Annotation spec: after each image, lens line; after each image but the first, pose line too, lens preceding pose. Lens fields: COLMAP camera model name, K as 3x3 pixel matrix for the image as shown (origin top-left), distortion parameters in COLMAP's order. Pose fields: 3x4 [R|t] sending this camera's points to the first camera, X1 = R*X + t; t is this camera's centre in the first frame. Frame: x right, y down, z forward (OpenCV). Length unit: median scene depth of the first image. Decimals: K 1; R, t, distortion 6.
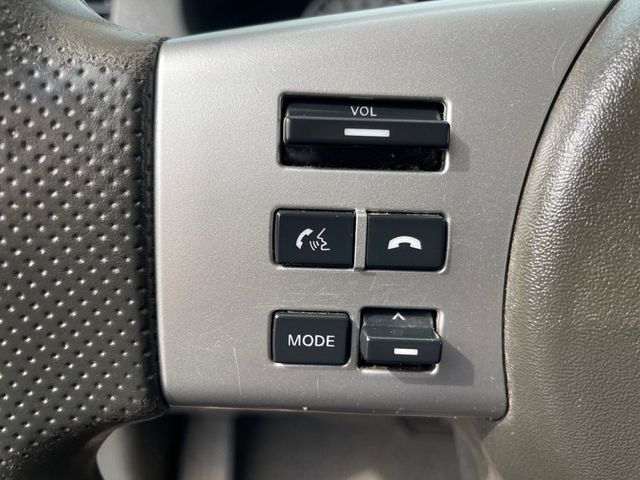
lens RADIAL K [[487.2, 0, 314.6], [0, 487.2, 242.3], [0, 0, 1]] dist [0.080973, -0.110447]
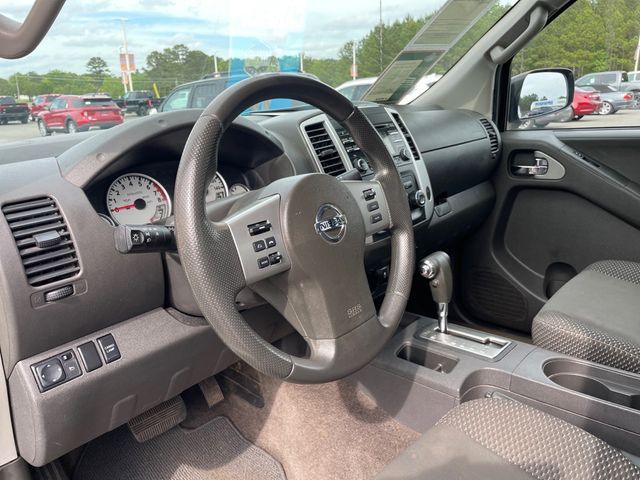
lens RADIAL K [[487.2, 0, 314.6], [0, 487.2, 242.3], [0, 0, 1]] dist [0.080973, -0.110447]
pose [[0.669620, -0.276568, 0.689289, -3.747463], [0.387491, 0.921850, -0.006554, 0.257003], [-0.633609, 0.271482, 0.724457, -3.890302]]
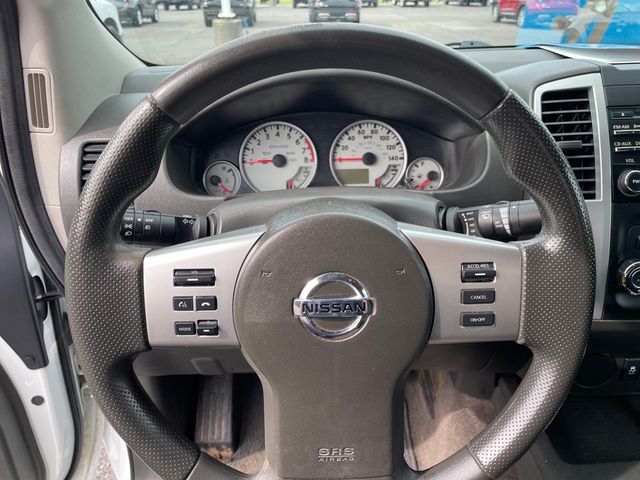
lens RADIAL K [[487.2, 0, 314.6], [0, 487.2, 242.3], [0, 0, 1]] dist [0.080973, -0.110447]
pose [[0.998936, -0.045206, -0.009134, 1.150001], [0.045340, 0.998857, 0.015137, -0.532863], [0.008439, -0.015535, 0.999844, -3.070212]]
